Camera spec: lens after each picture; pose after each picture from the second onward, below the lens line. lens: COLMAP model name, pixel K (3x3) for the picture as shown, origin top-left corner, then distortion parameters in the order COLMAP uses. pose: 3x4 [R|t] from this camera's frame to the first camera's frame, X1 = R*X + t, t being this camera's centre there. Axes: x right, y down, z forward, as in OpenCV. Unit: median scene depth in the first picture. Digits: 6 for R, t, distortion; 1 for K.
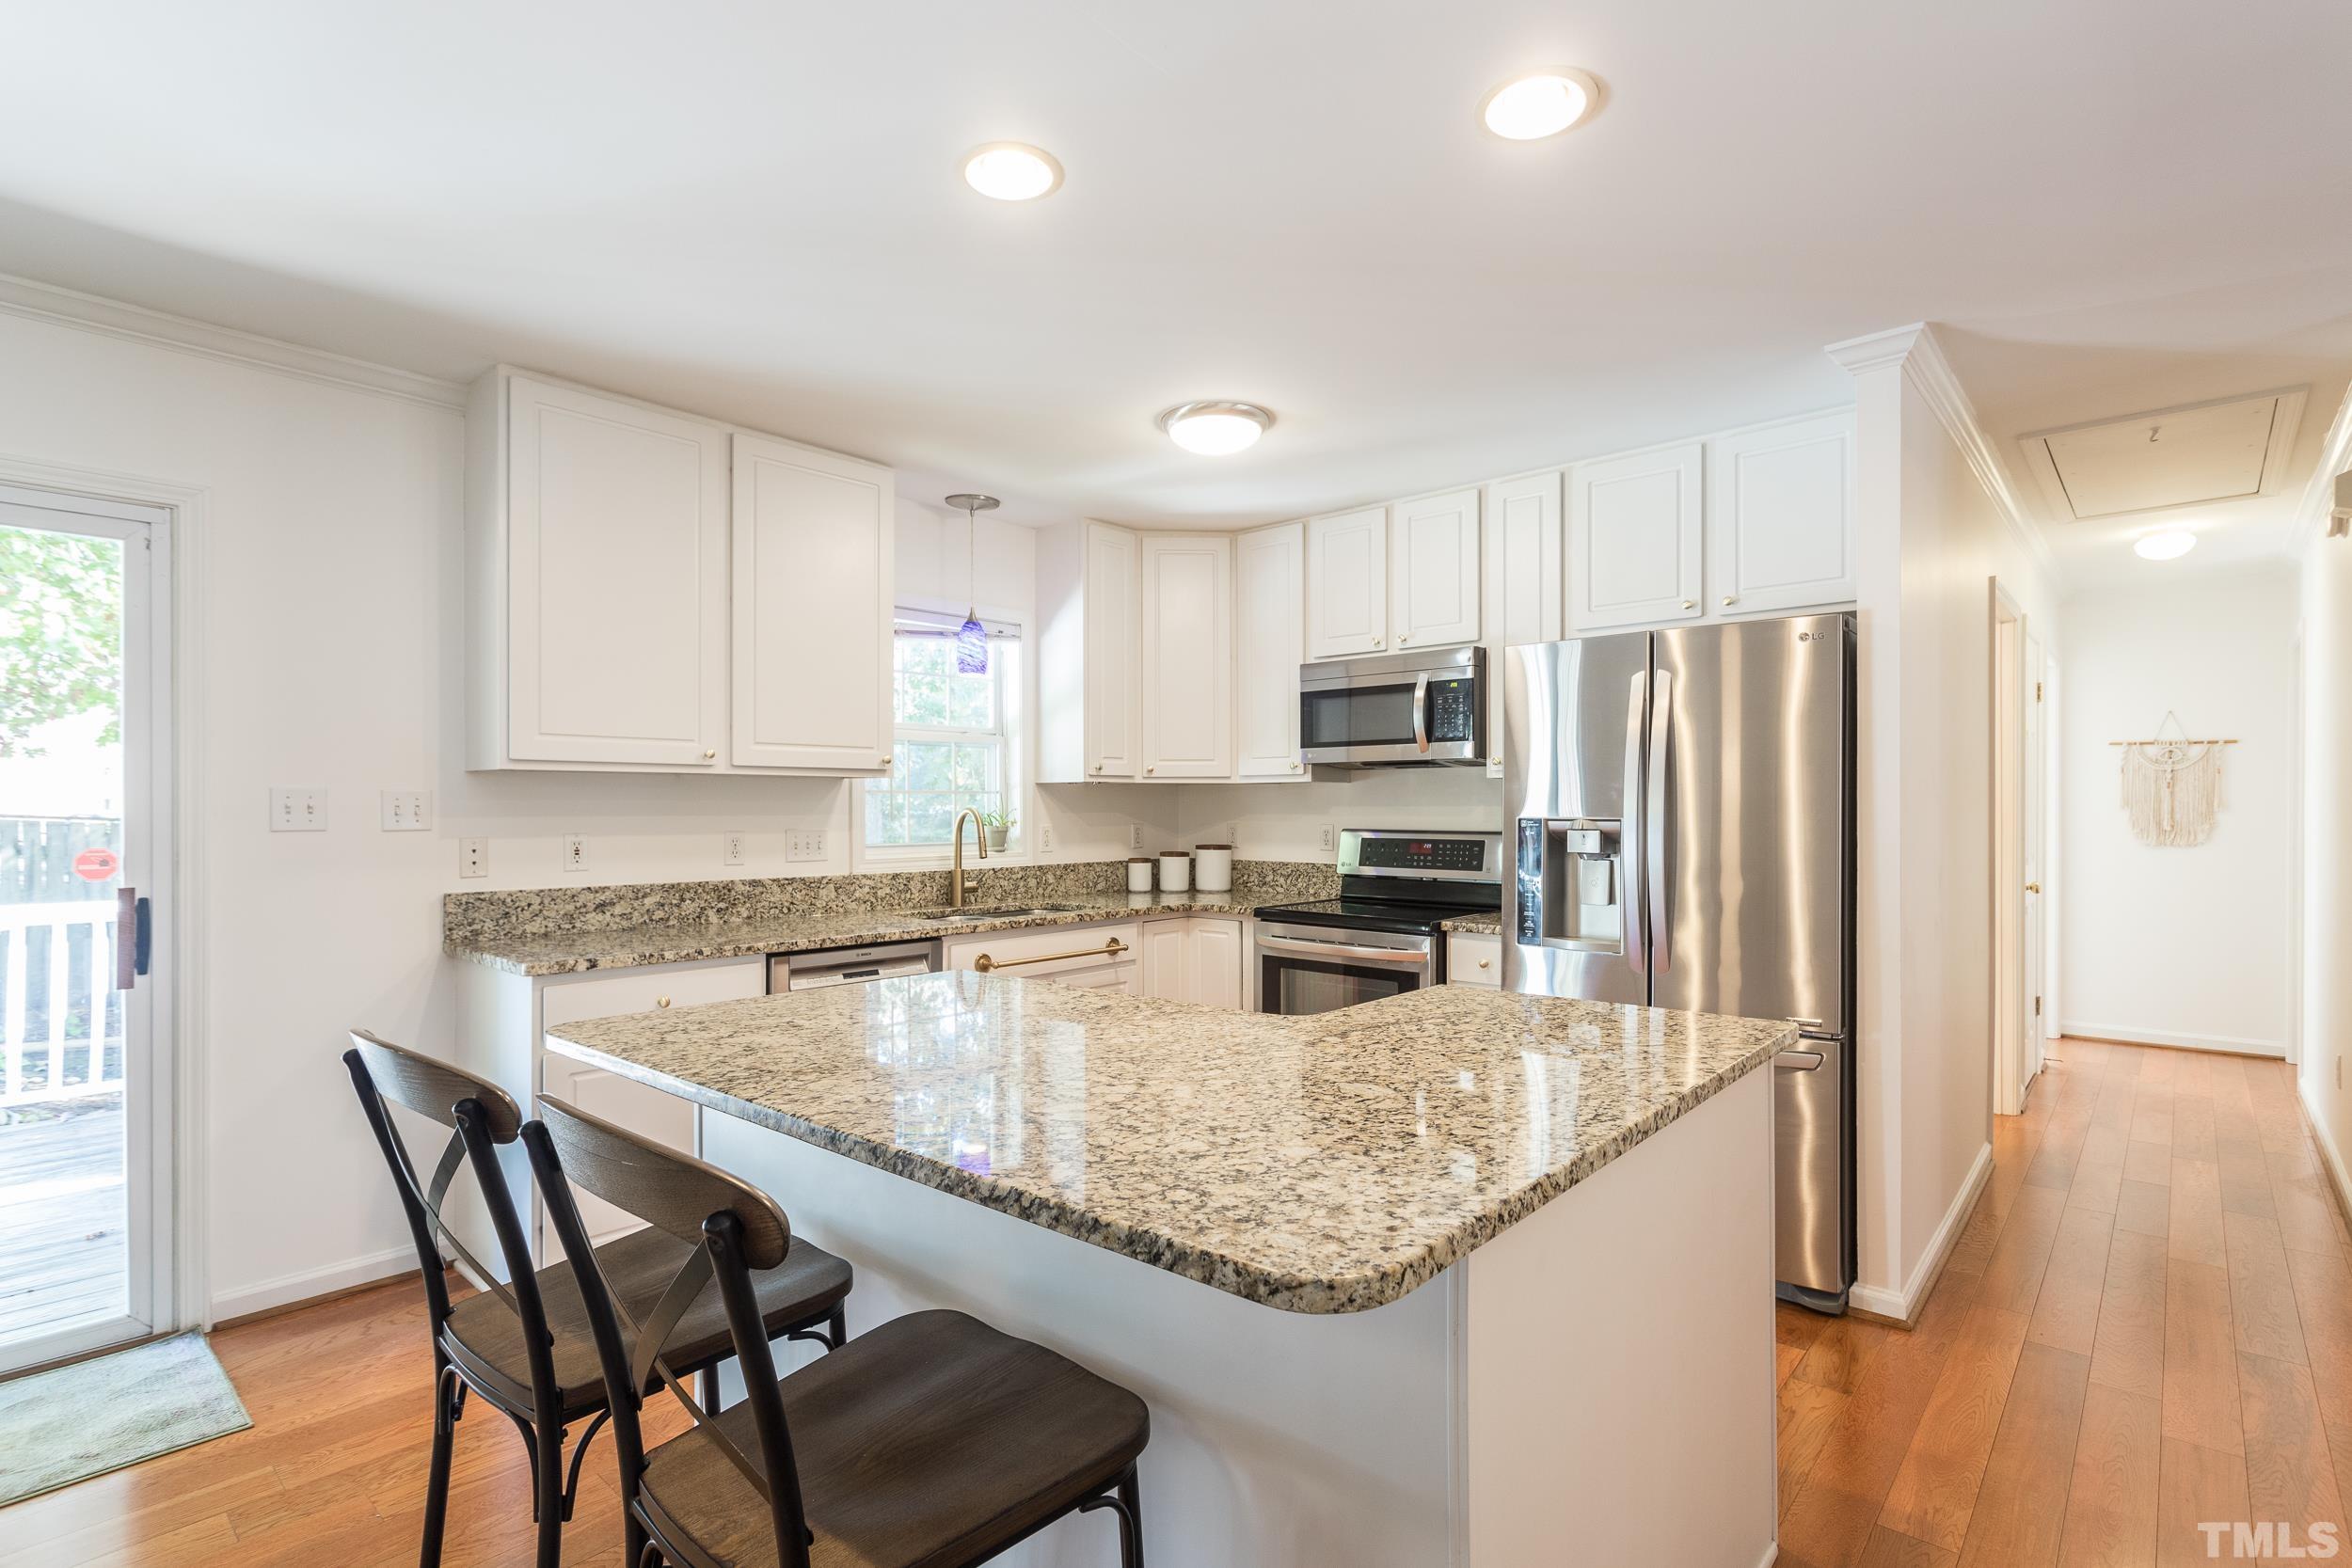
lens RADIAL K [[1122.3, 0, 1175.5], [0, 1122.3, 790.2], [0, 0, 1]] dist [0.004946, 0.000934]
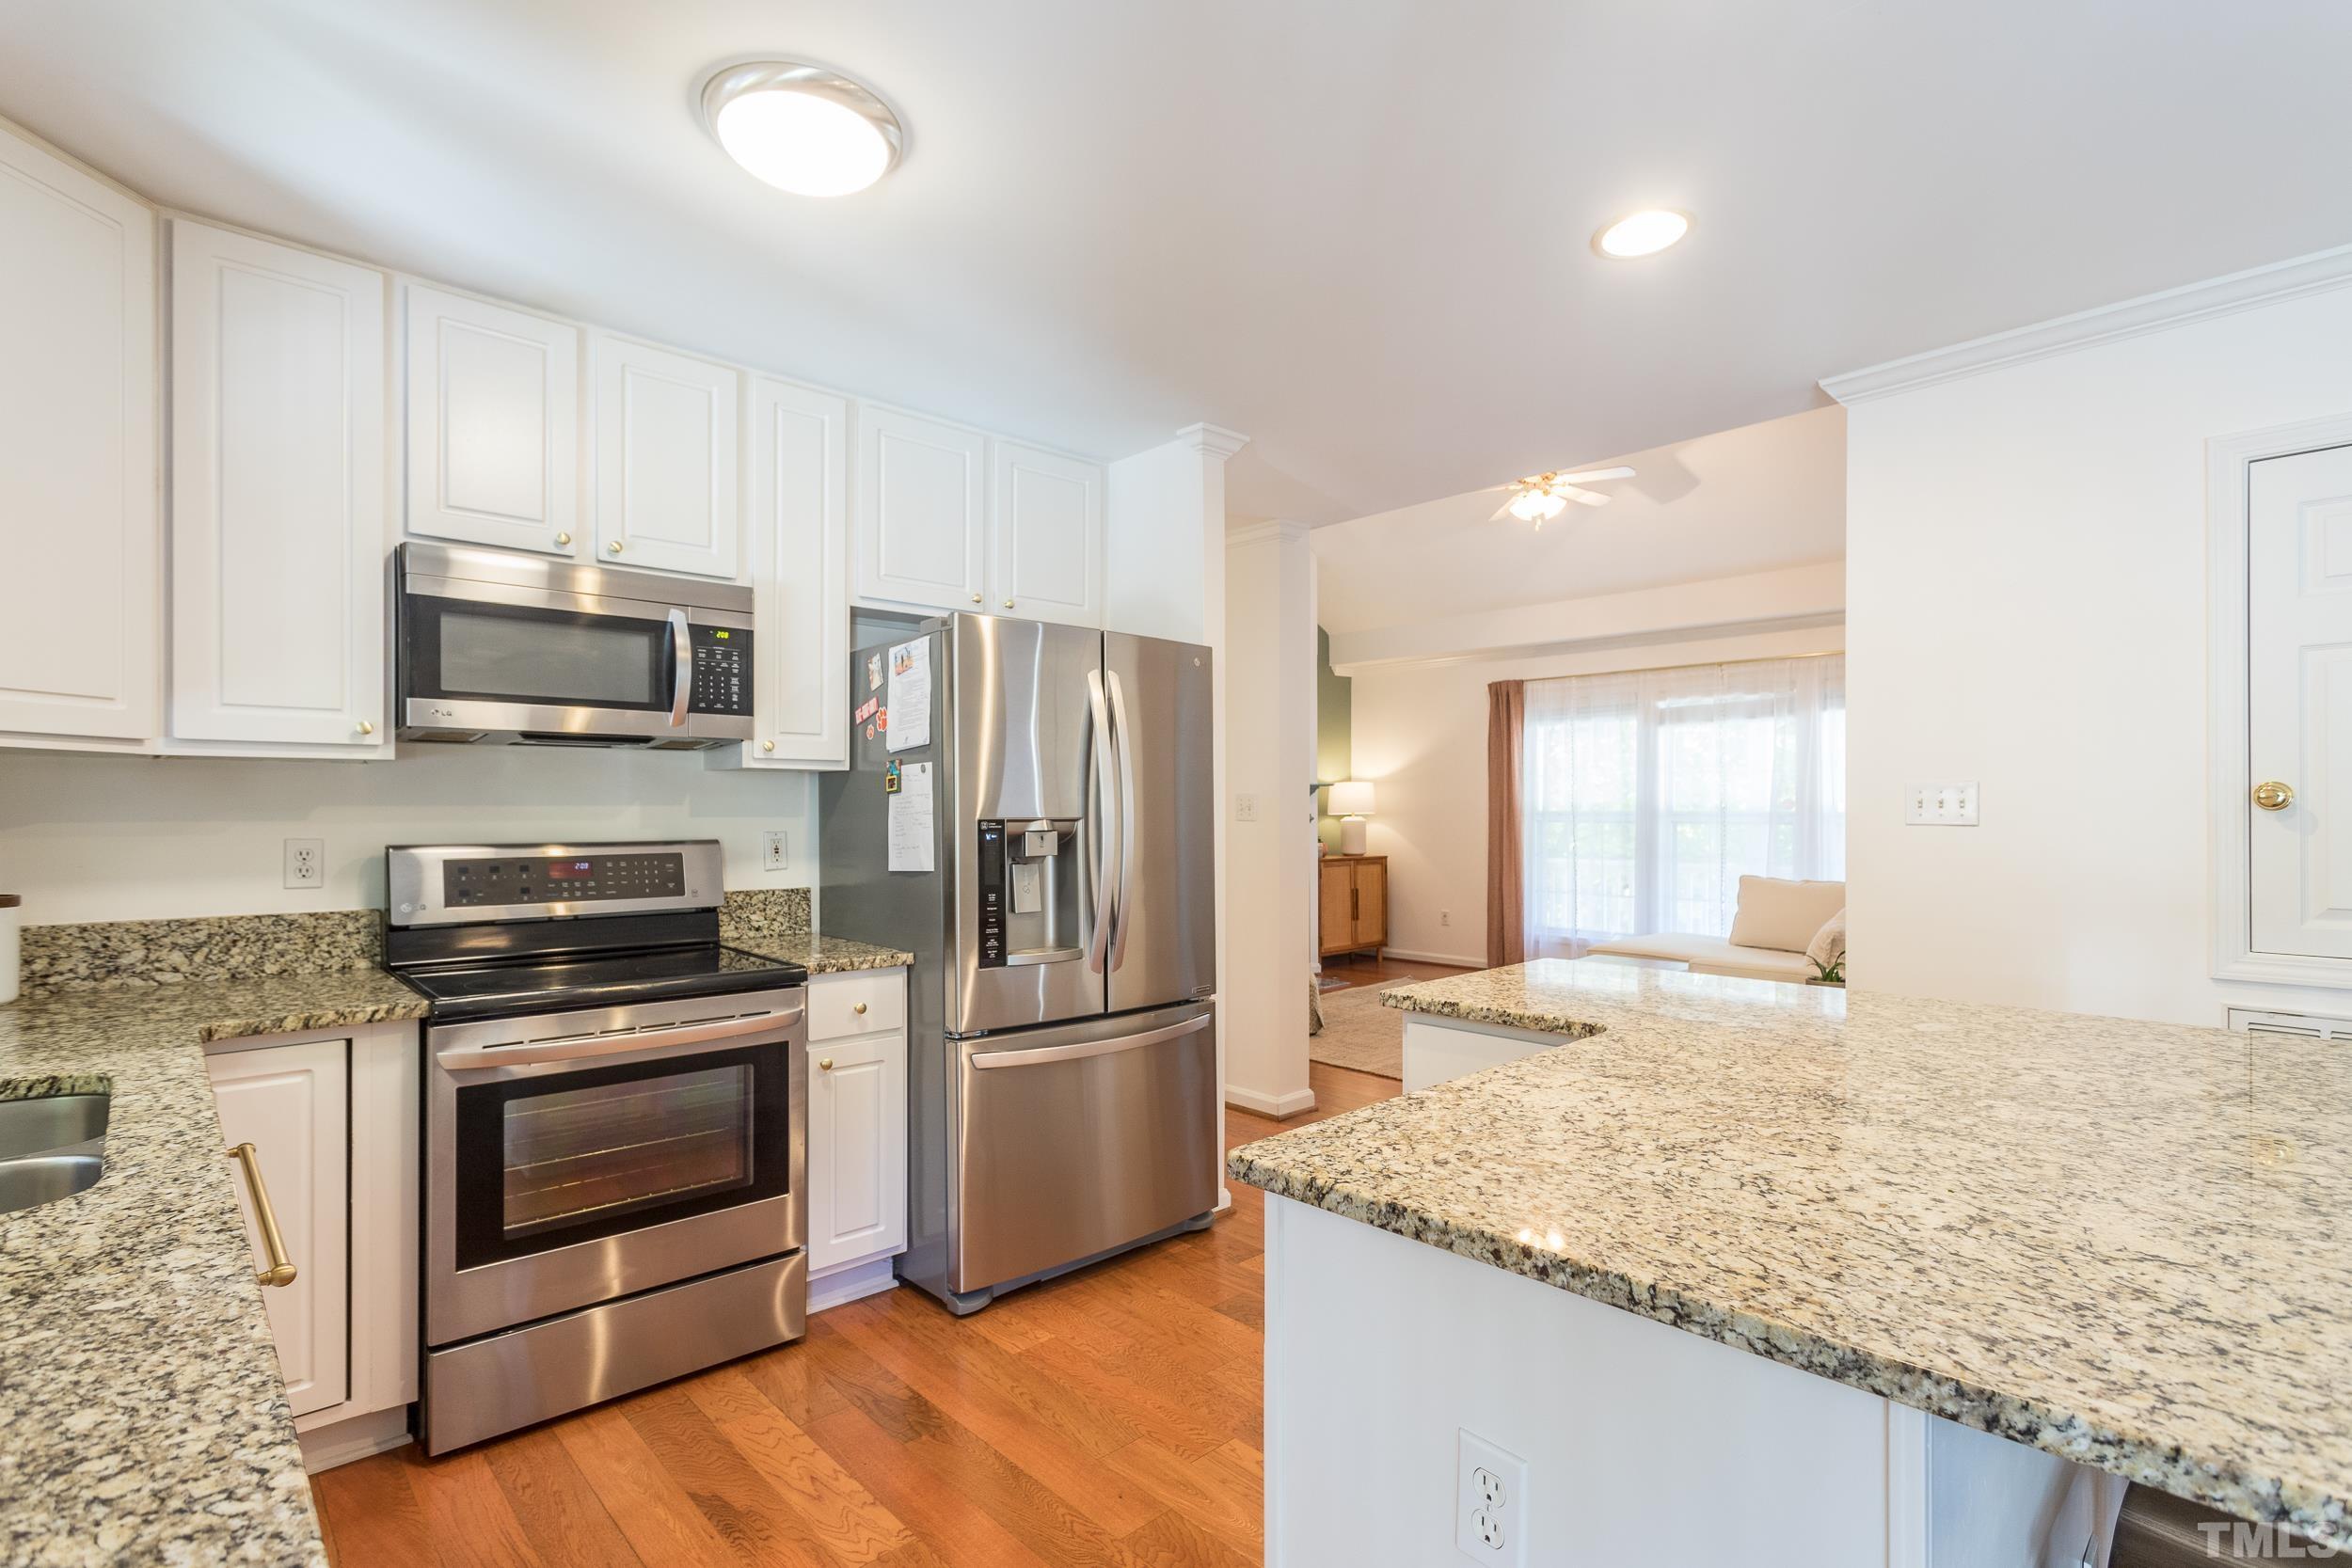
lens RADIAL K [[1122.3, 0, 1177.2], [0, 1122.3, 793.5], [0, 0, 1]] dist [0.004946, 0.000934]
pose [[0.085392, 0.009822, 0.996299, -0.366327], [-0.015521, 0.999843, -0.008526, 0.006985], [-0.996227, -0.014736, 0.085531, 0.547962]]
